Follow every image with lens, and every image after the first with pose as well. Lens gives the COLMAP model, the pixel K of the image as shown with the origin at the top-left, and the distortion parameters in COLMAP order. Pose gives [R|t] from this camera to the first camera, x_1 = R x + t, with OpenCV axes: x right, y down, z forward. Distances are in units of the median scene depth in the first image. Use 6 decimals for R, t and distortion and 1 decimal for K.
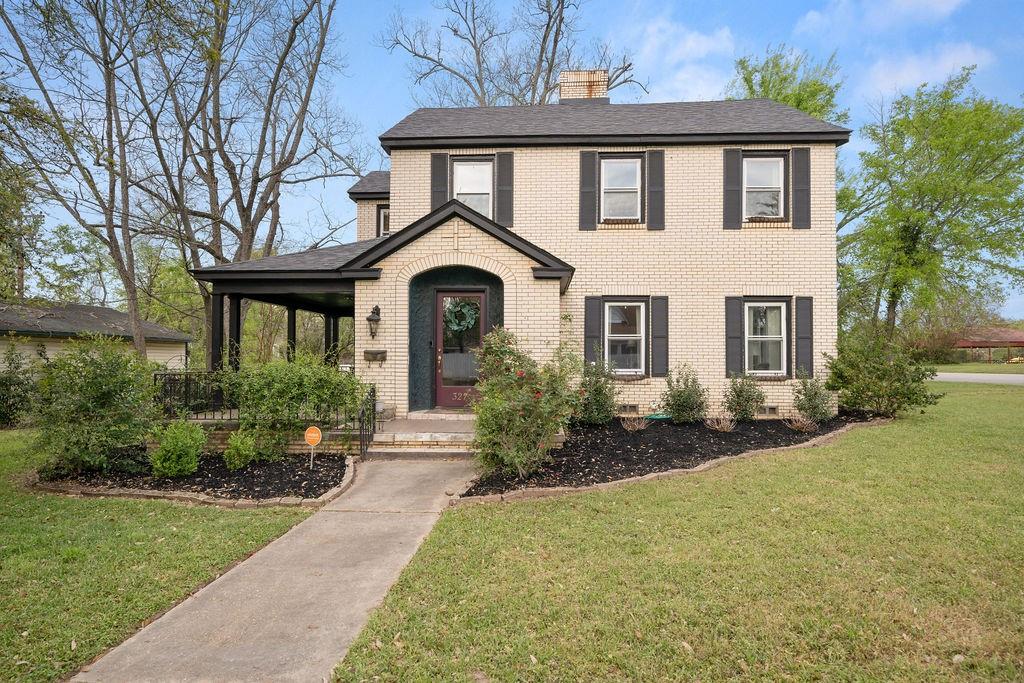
lens RADIAL K [[561.6, 0, 511.5], [0, 561.6, 325.8], [0, 0, 1]] dist [0.000090, 0.000342]
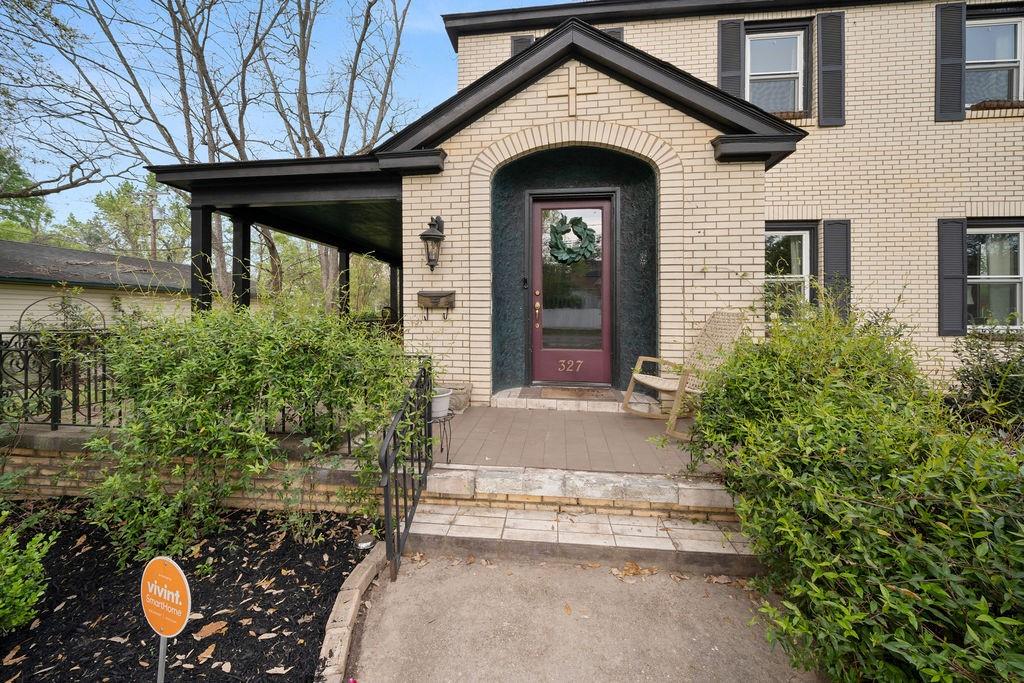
lens RADIAL K [[391.7, 0, 512.0], [0, 391.7, 298.8], [0, 0, 1]] dist [0.000281, -0.003771]
pose [[0.997525, -0.001664, -0.070293, -0.108688], [0.002813, 0.999864, 0.016241, 0.036990], [0.070257, -0.016399, 0.997394, 0.482134]]
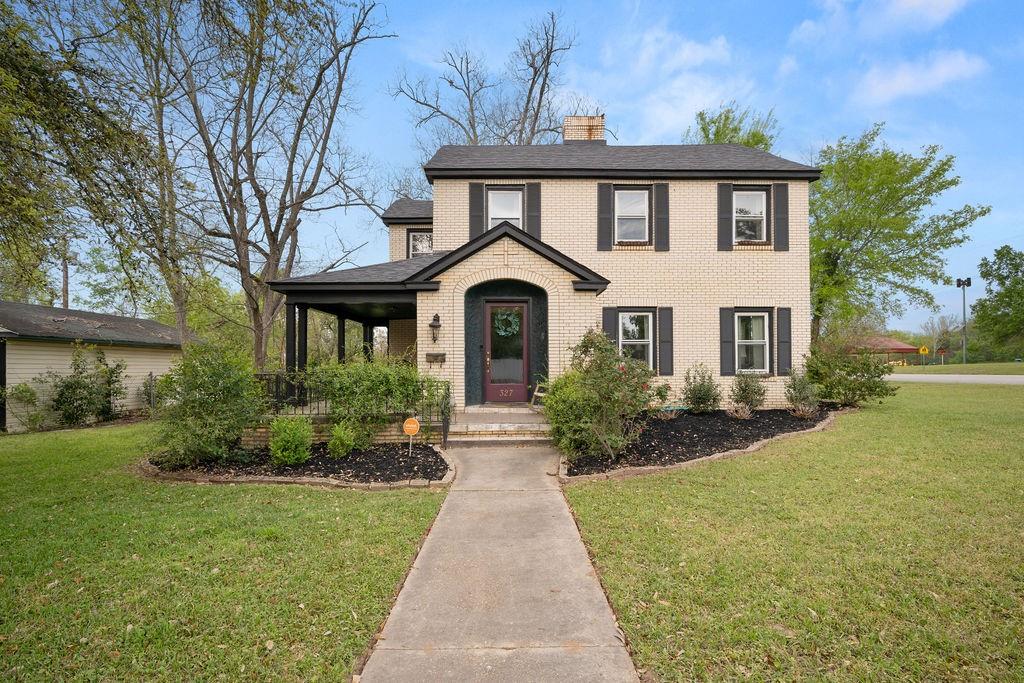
lens RADIAL K [[476.1, 0, 512.0], [0, 476.1, 341.5], [0, 0, 1]] dist [-0.000851, -0.000161]
pose [[0.998118, -0.003233, 0.061241, -0.120188], [0.002735, 0.999962, 0.008224, 0.010402], [-0.061265, -0.008041, 0.998089, 0.020337]]
